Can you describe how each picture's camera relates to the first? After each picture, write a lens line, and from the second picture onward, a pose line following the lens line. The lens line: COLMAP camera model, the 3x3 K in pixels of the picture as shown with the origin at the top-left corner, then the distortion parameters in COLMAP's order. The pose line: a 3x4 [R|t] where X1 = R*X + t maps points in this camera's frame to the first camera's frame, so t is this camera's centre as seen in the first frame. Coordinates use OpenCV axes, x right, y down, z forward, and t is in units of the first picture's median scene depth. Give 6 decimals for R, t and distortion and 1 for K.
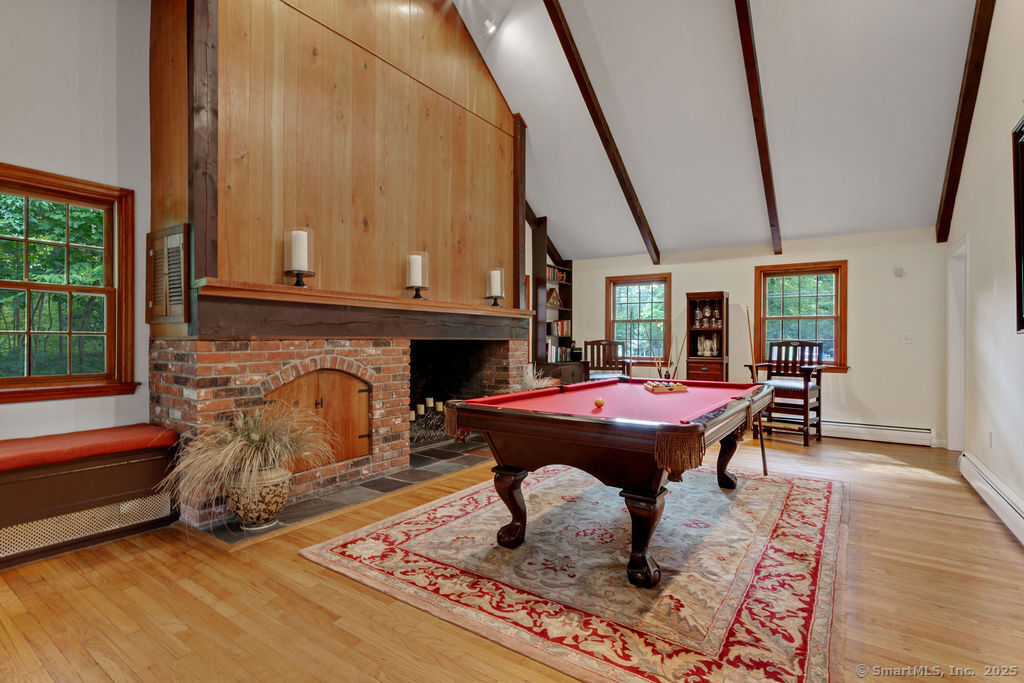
lens RADIAL K [[505.9, 0, 501.3], [0, 505.9, 340.4], [0, 0, 1]] dist [-0.002318, 0.001064]
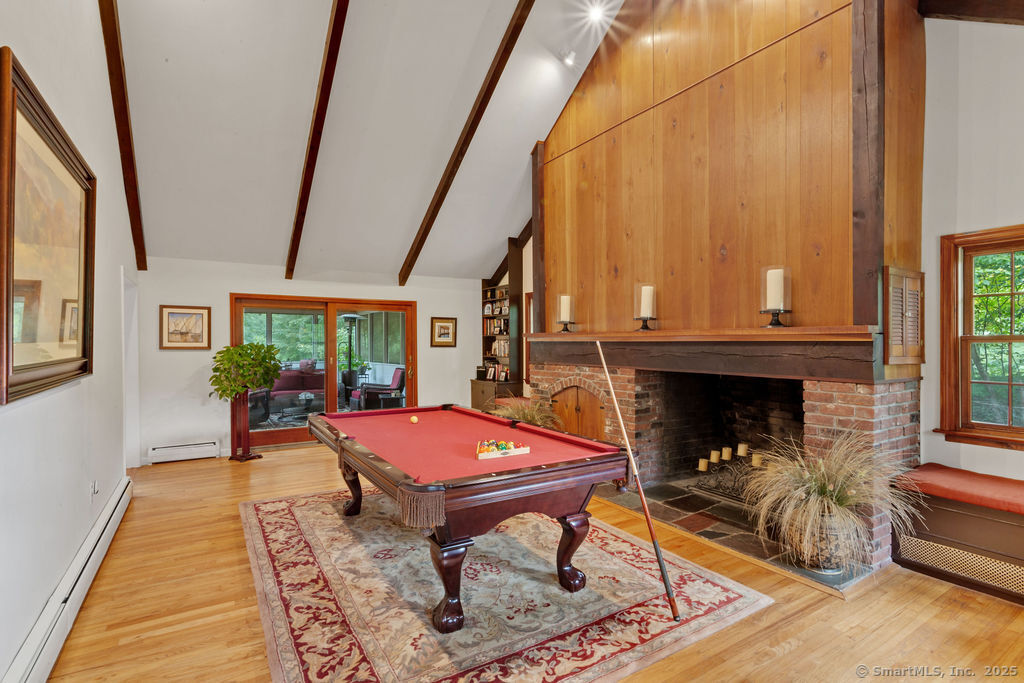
lens RADIAL K [[505.9, 0, 507.6], [0, 505.9, 343.4], [0, 0, 1]] dist [-0.002318, 0.001064]
pose [[-0.411071, 0.001283, -0.911602, 1.407377], [0.002363, 0.999997, 0.000342, -0.089136], [0.911600, -0.002013, -0.411073, 1.885864]]
